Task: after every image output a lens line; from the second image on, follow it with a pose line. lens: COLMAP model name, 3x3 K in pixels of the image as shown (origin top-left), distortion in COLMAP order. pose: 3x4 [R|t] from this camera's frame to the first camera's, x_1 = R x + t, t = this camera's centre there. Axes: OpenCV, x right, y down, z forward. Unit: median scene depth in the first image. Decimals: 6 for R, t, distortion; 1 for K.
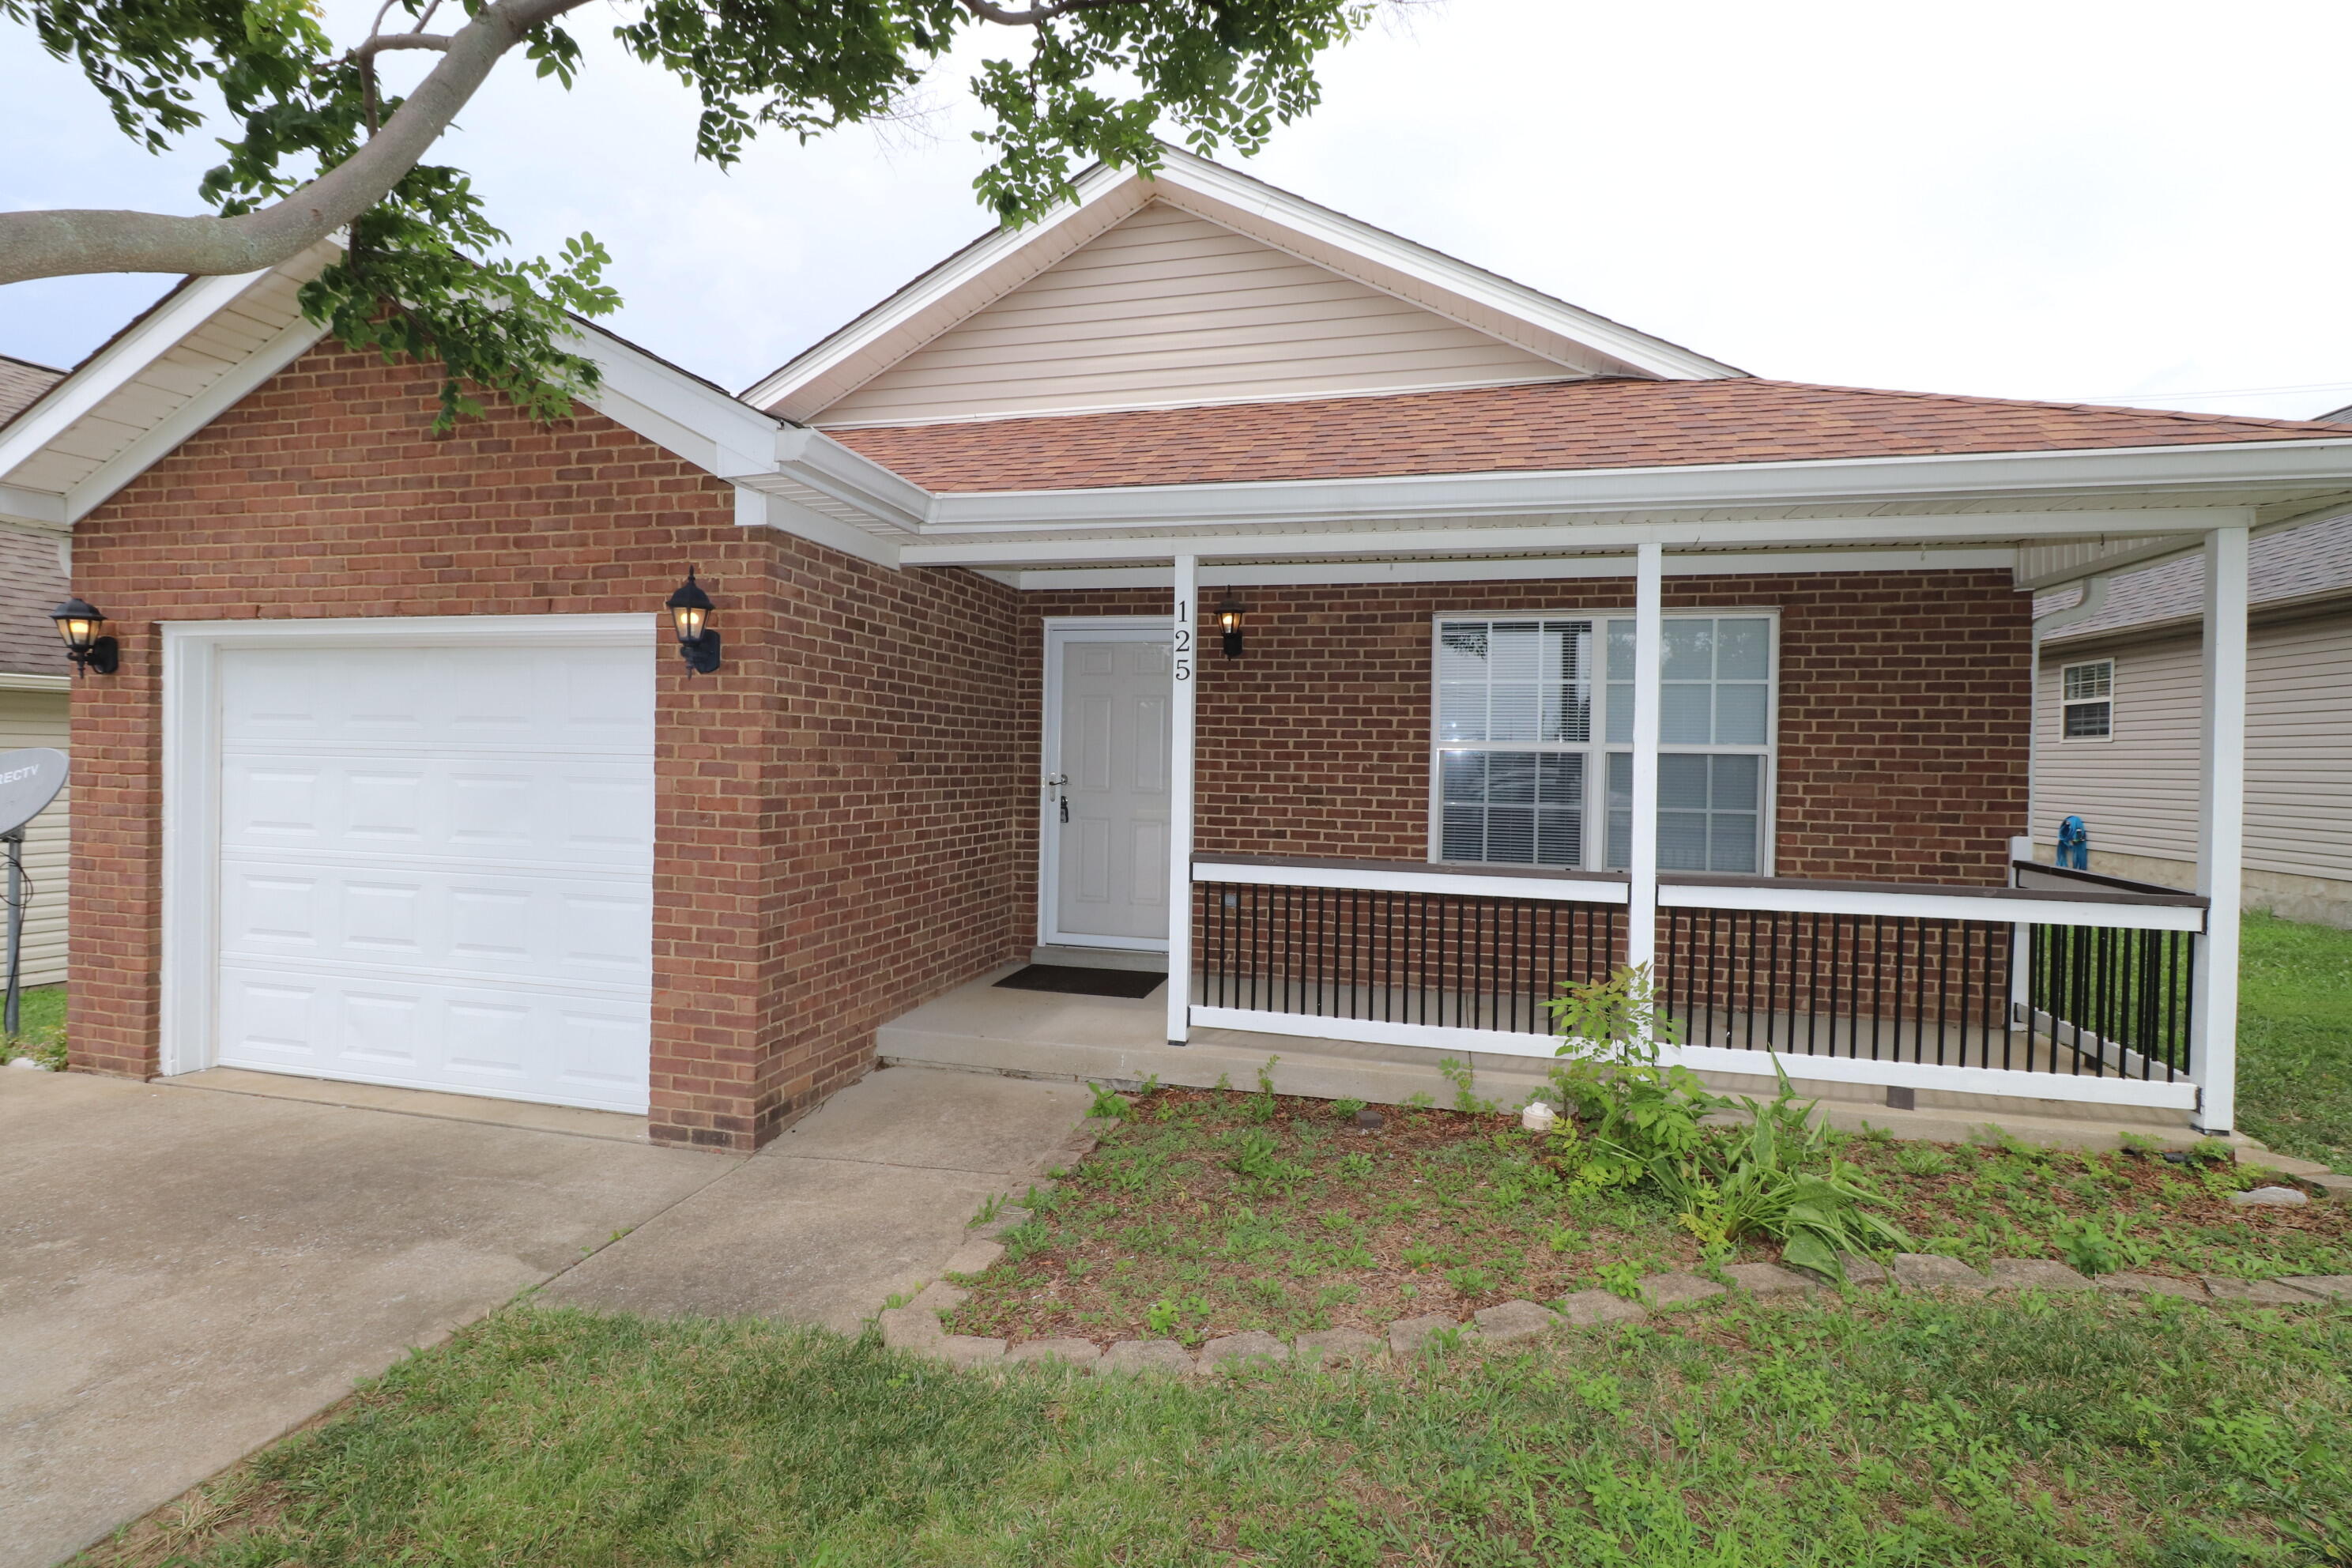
lens RADIAL K [[1079.1, 0, 1176.0], [0, 1079.1, 777.8], [0, 0, 1]] dist [-0.004511, -0.001499]
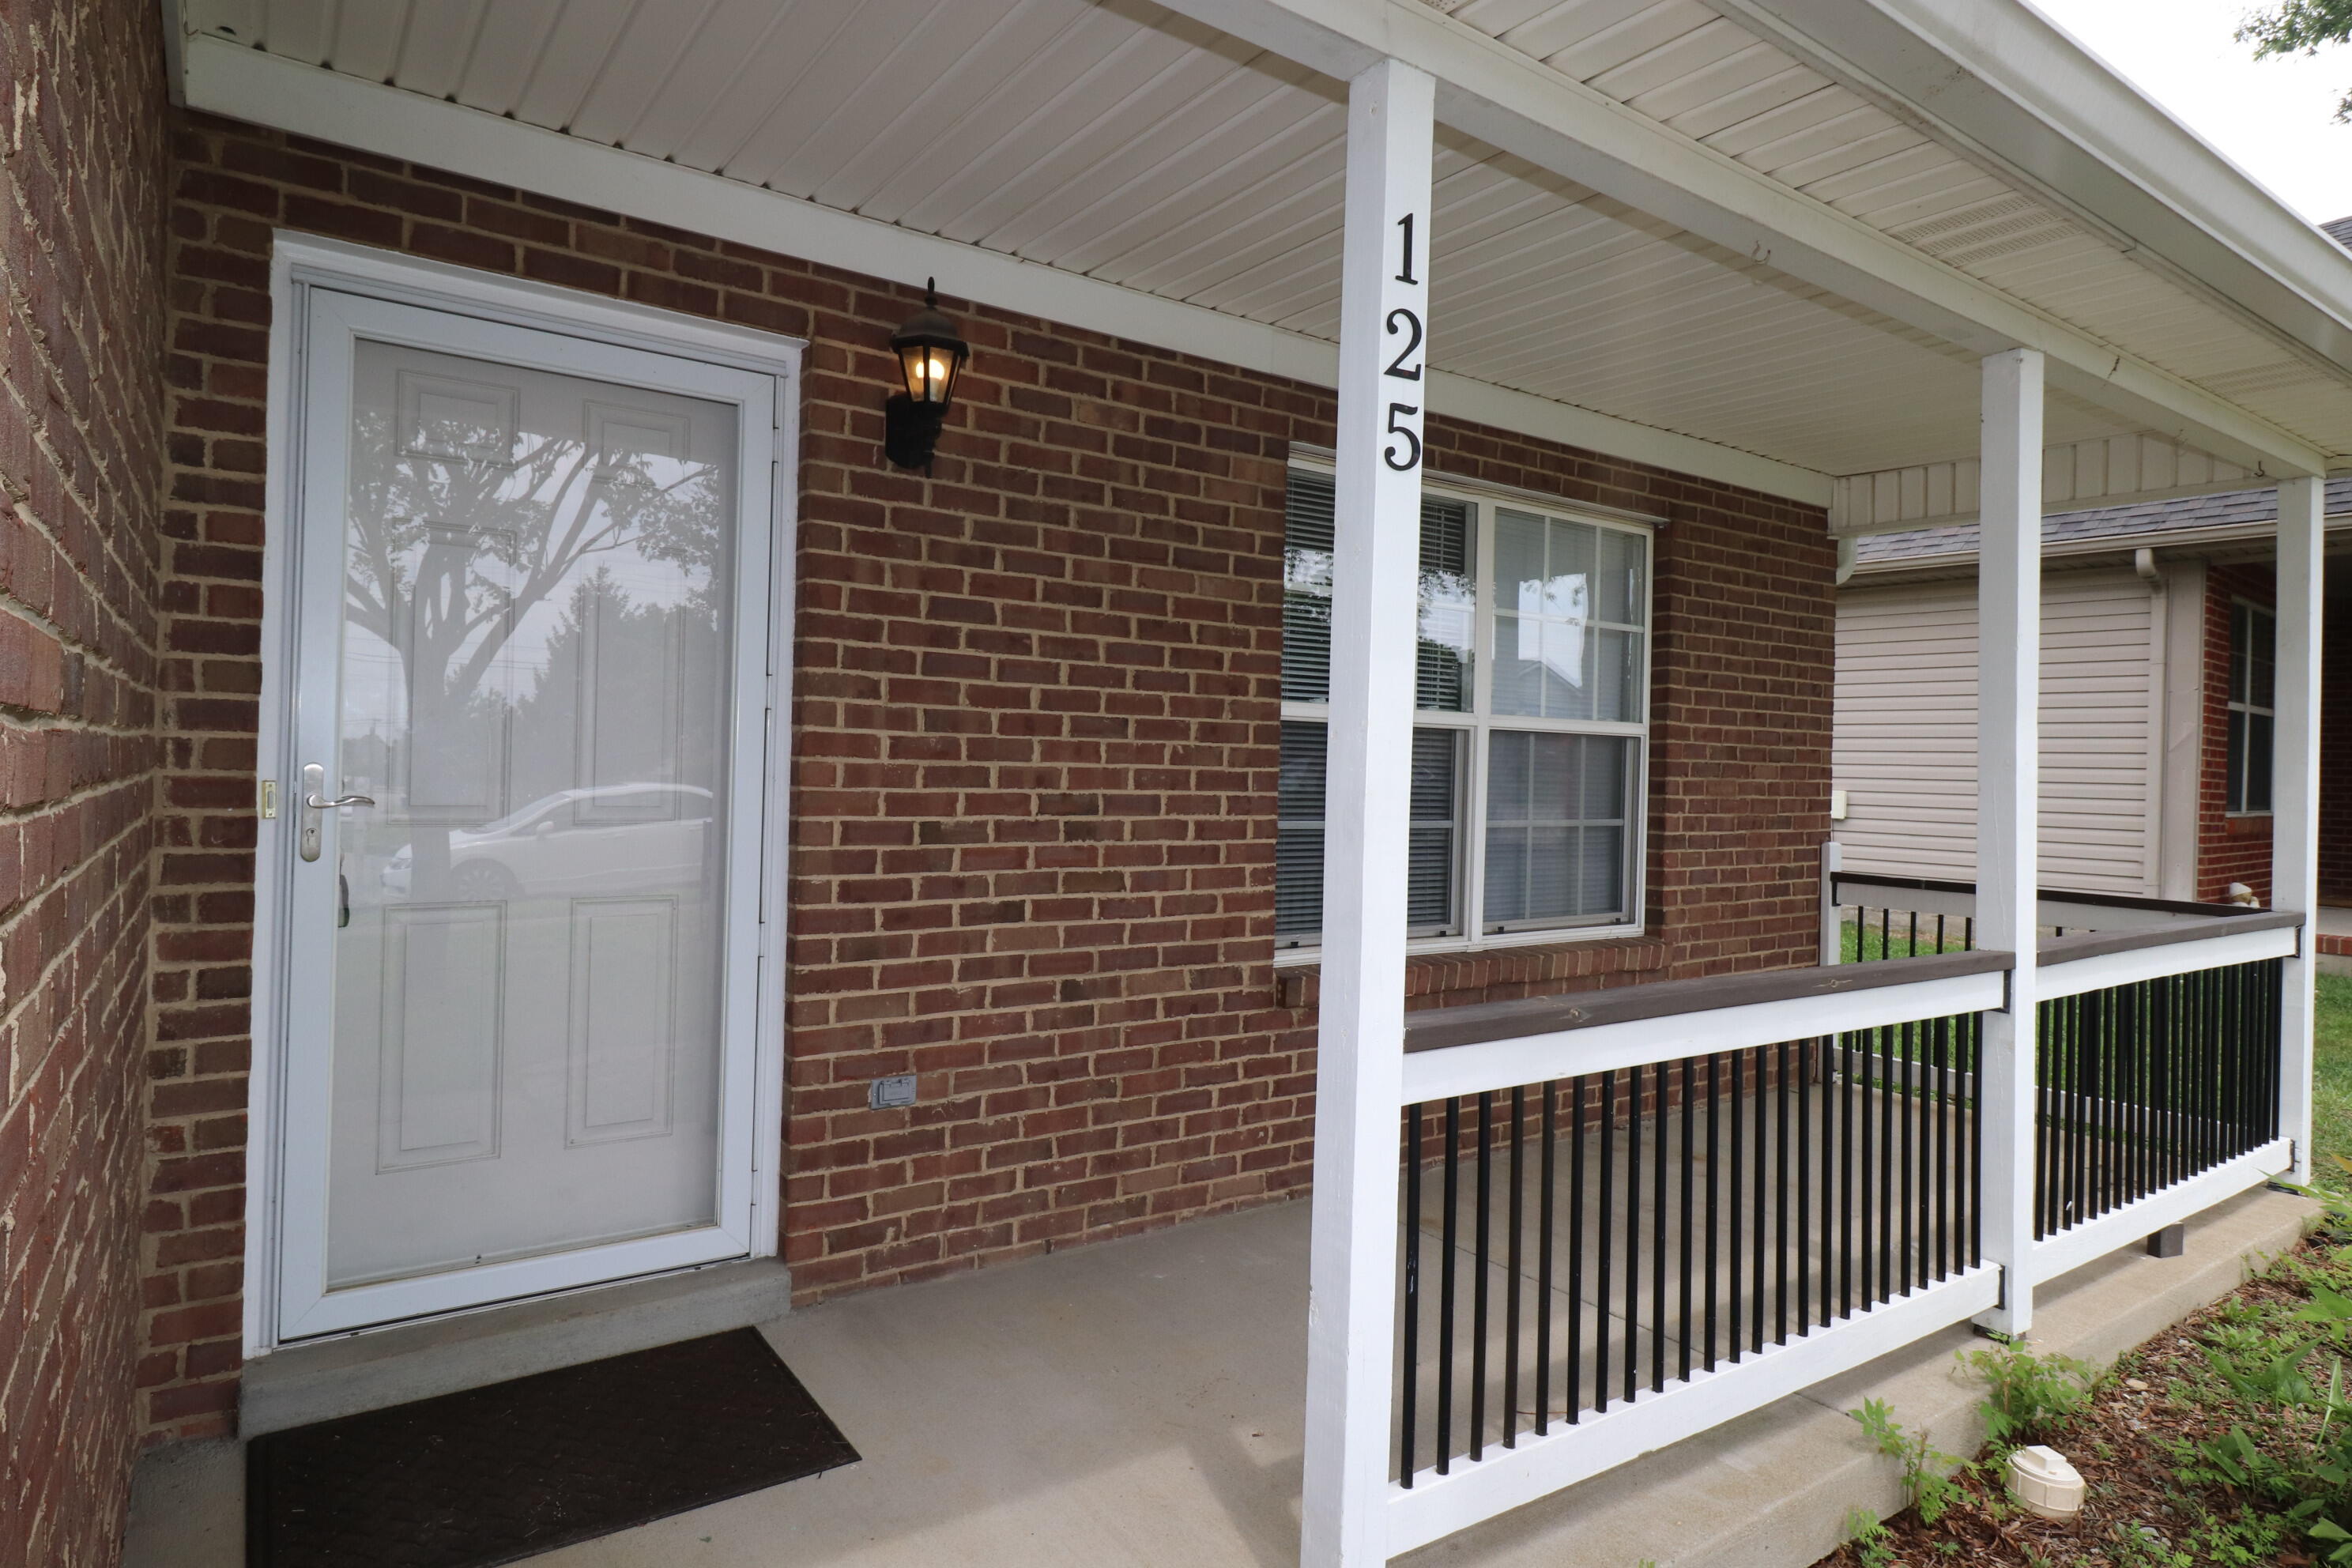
lens RADIAL K [[1330.3, 0, 1178.5], [0, 1330.3, 771.9], [0, 0, 1]] dist [0.008027, 0.000827]
pose [[0.650872, -0.005919, 0.759164, -0.253711], [0.003515, 0.999982, 0.004783, -0.004170], [-0.759179, -0.000445, 0.650882, 0.618105]]
